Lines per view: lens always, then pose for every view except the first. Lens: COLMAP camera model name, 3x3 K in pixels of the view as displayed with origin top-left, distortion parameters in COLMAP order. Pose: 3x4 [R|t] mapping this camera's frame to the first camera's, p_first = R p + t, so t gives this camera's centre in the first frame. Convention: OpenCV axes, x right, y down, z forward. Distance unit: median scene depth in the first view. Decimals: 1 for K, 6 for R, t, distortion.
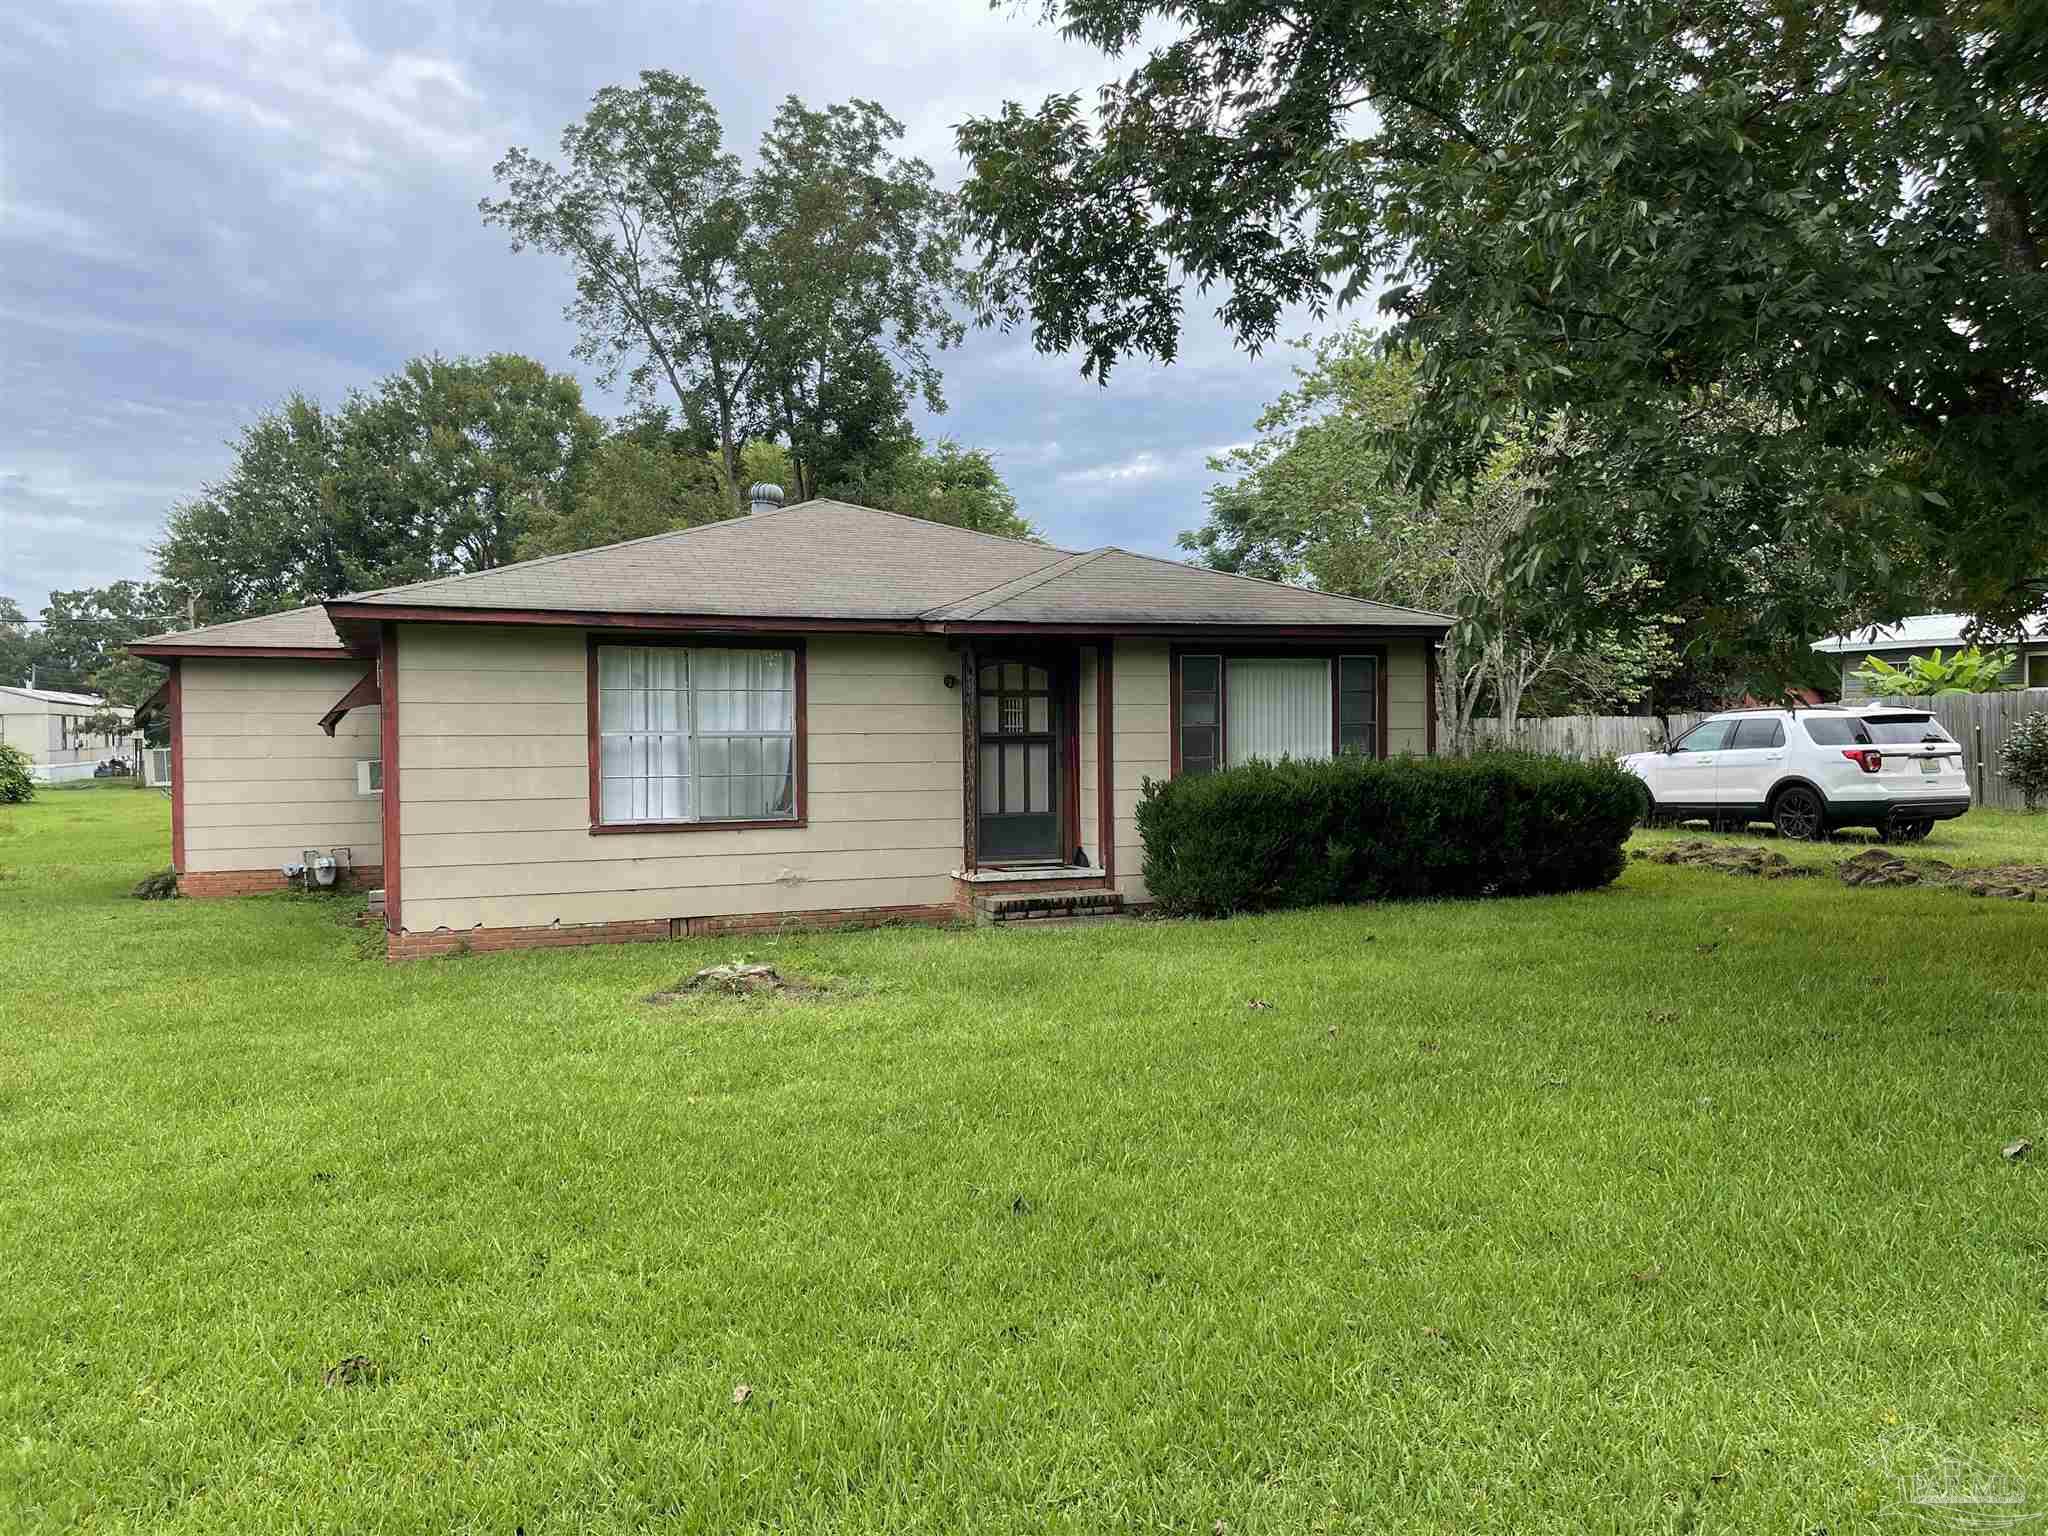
lens RADIAL K [[1515.9, 0, 1024.0], [0, 1515.9, 768.0], [0, 0, 1]] dist [0.105468, -0.144356]
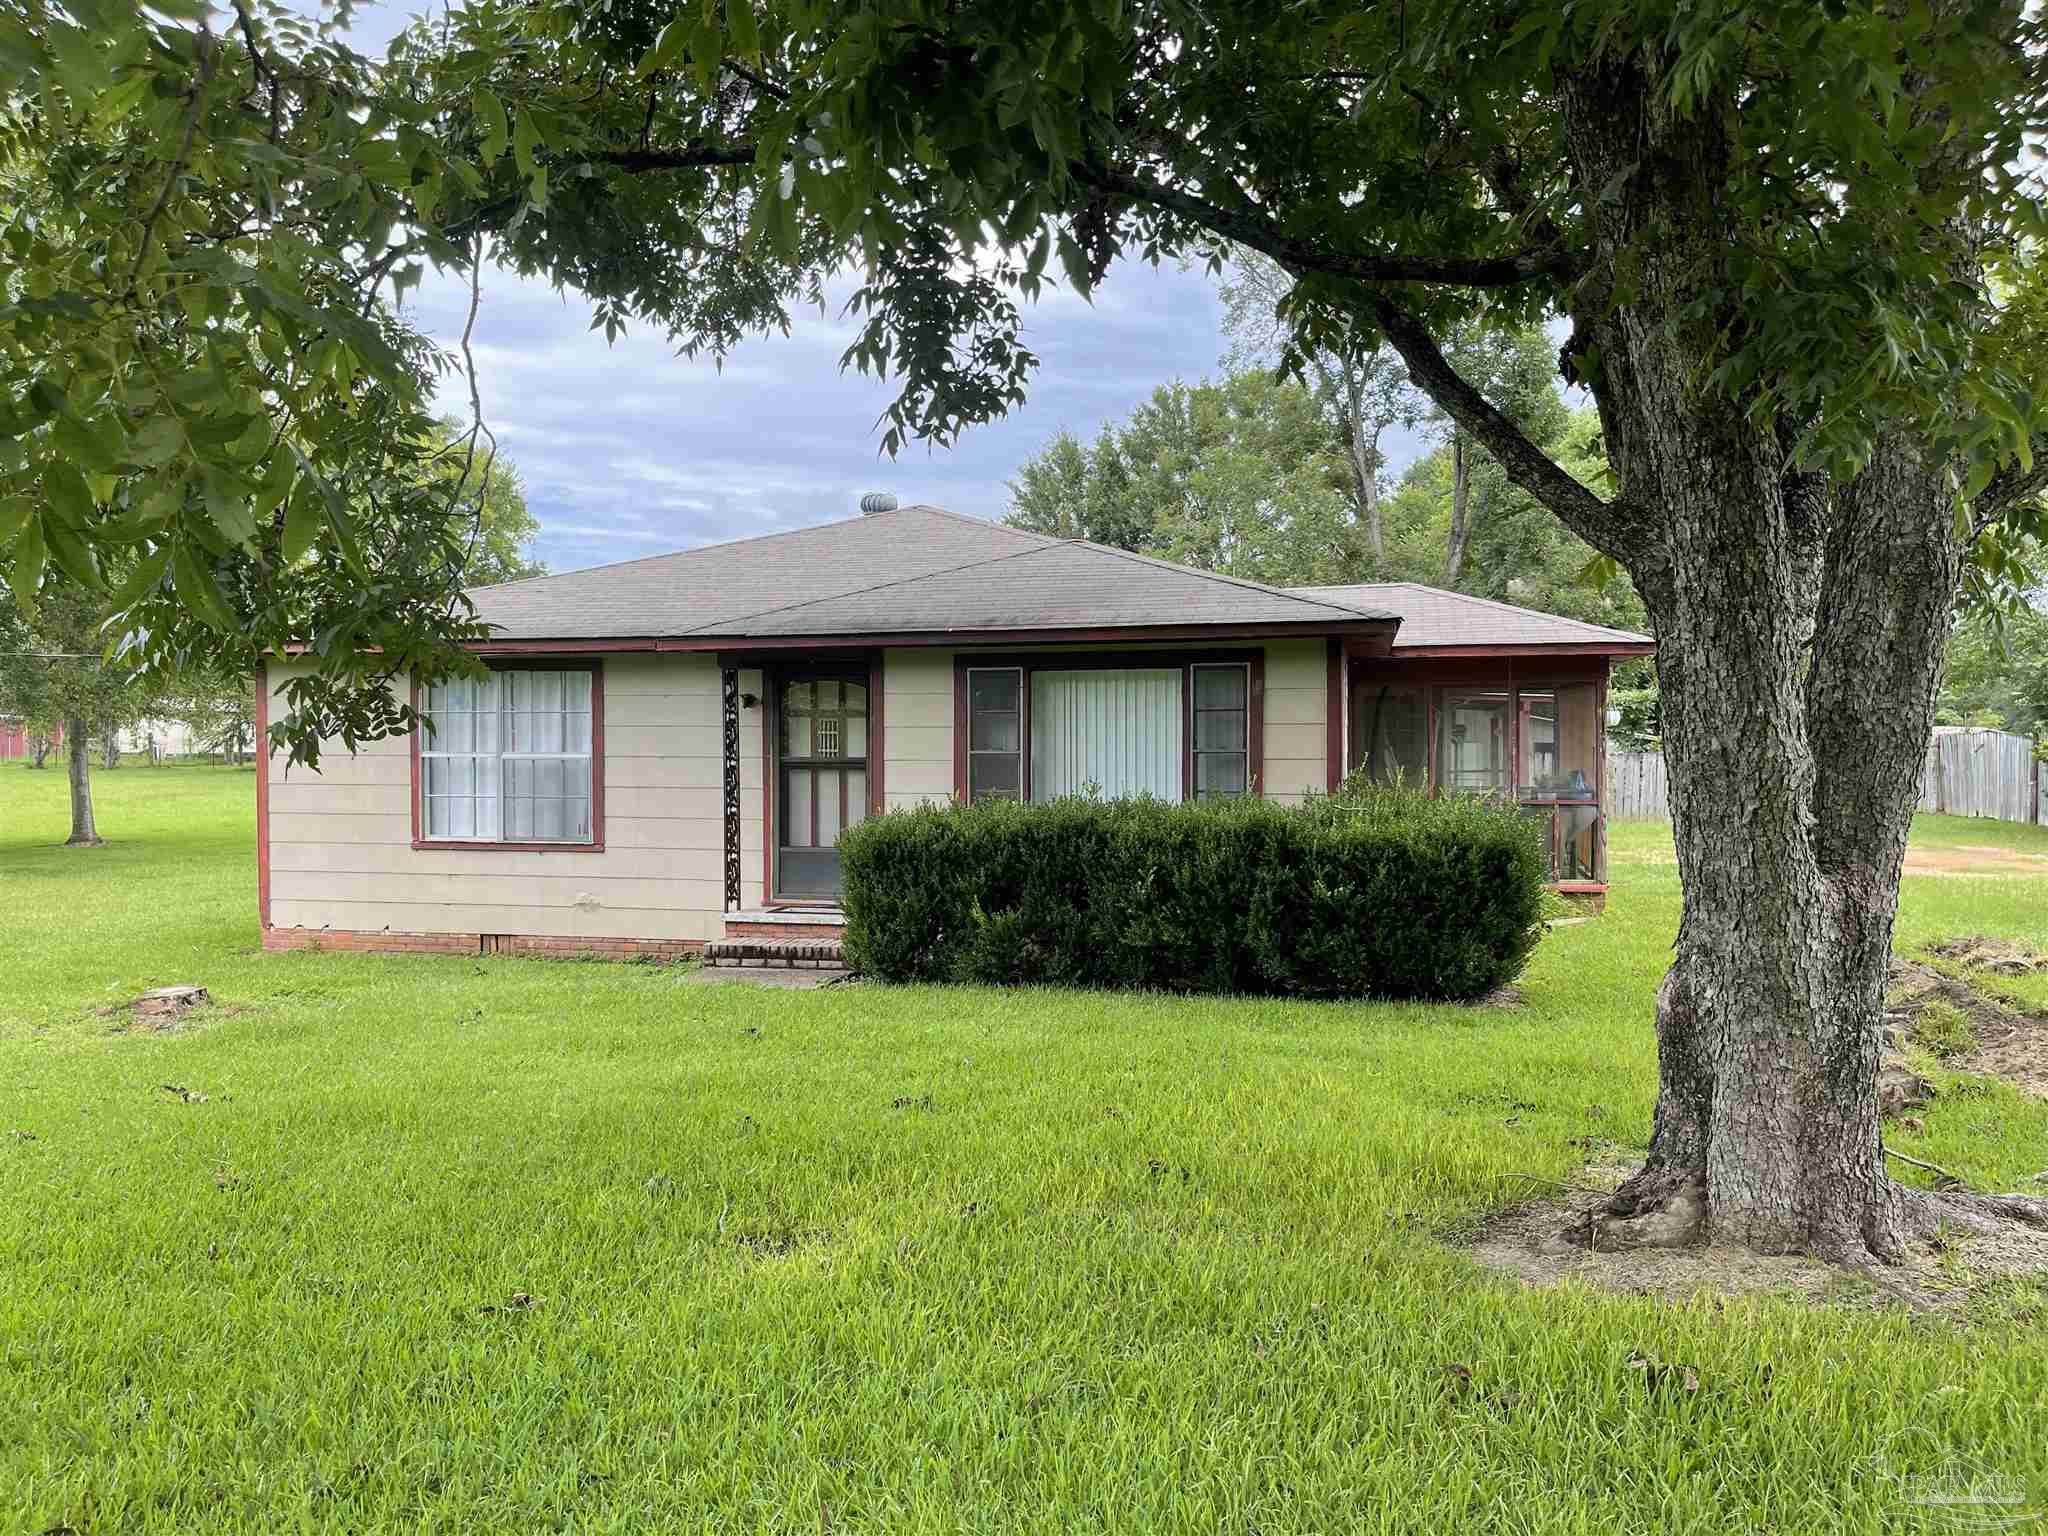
lens RADIAL K [[1531.3, 0, 1024.0], [0, 1531.3, 768.0], [0, 0, 1]] dist [0.056089, -0.090942]
pose [[0.815961, 0.018522, -0.577810, 0.649032], [-0.018800, 0.999808, 0.005499, -0.025812], [0.577801, 0.006376, 0.816153, 0.348218]]
